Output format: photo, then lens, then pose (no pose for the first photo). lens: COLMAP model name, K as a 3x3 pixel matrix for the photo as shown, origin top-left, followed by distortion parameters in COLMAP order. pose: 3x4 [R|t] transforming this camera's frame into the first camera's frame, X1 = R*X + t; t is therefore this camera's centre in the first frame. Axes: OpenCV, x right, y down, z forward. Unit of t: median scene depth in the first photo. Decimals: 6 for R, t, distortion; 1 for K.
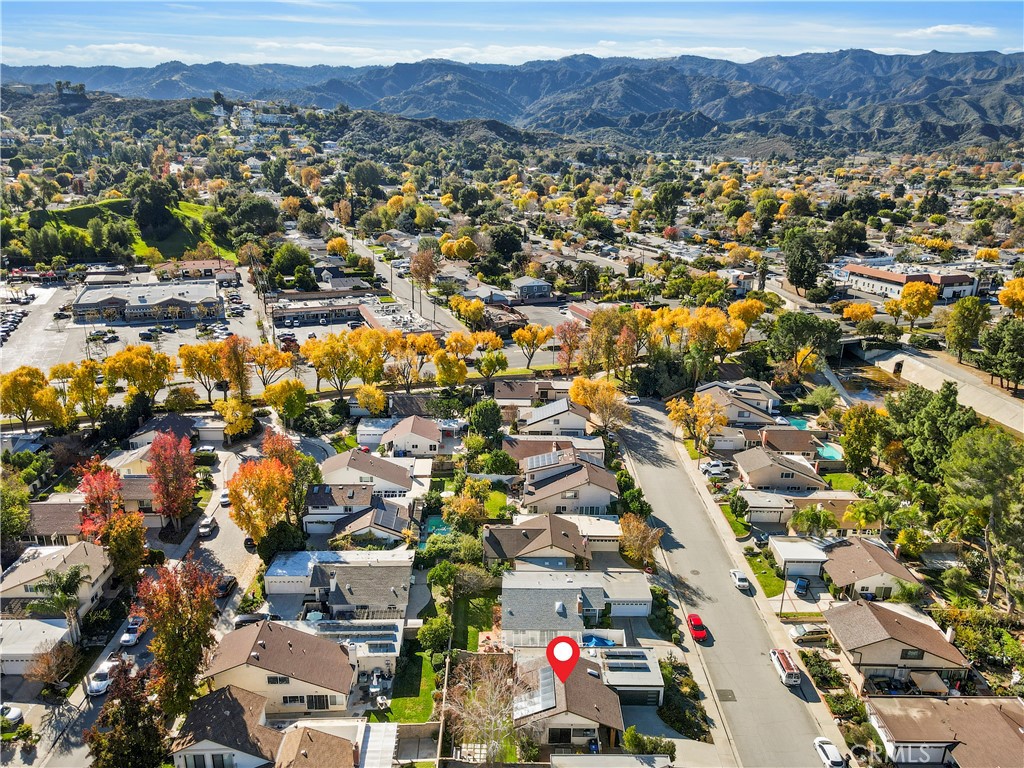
lens RADIAL K [[738.9, 0, 532.3], [0, 738.9, 400.8], [0, 0, 1]] dist [0.029931, -0.004424]
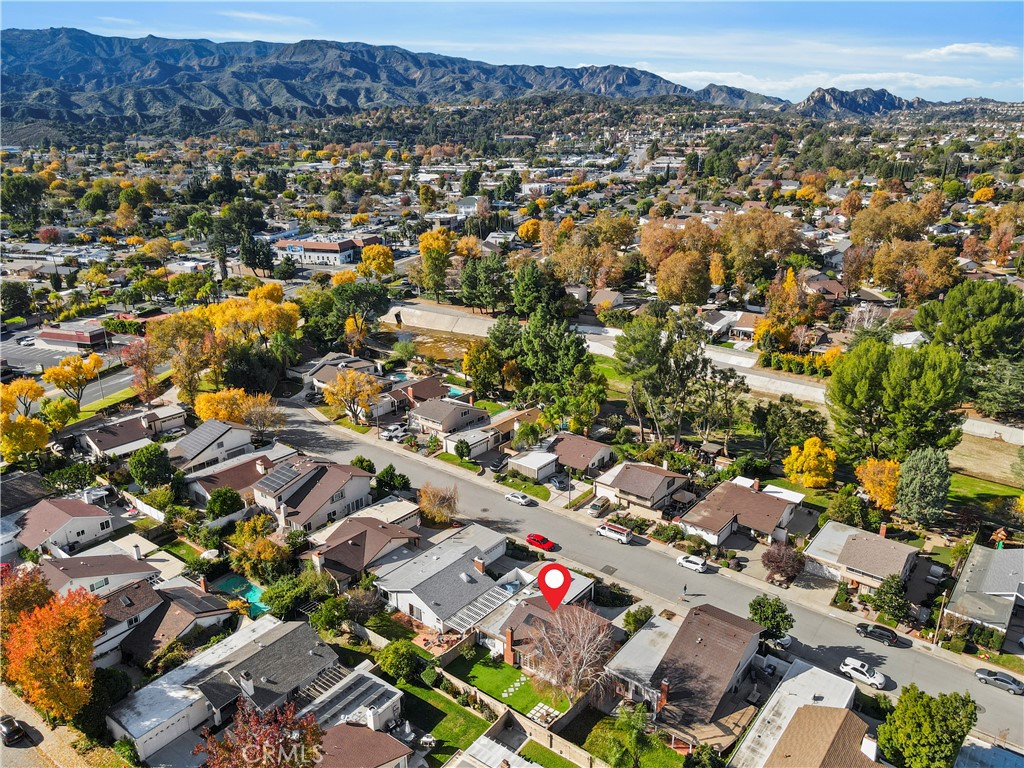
lens RADIAL K [[744.4, 0, 522.2], [0, 744.4, 383.0], [0, 0, 1]] dist [0.004815, 0.011538]
pose [[0.635511, -0.274825, 0.721524, -0.579849], [0.276018, 0.953618, 0.120114, -0.080760], [-0.721069, 0.122819, 0.681891, 0.201647]]
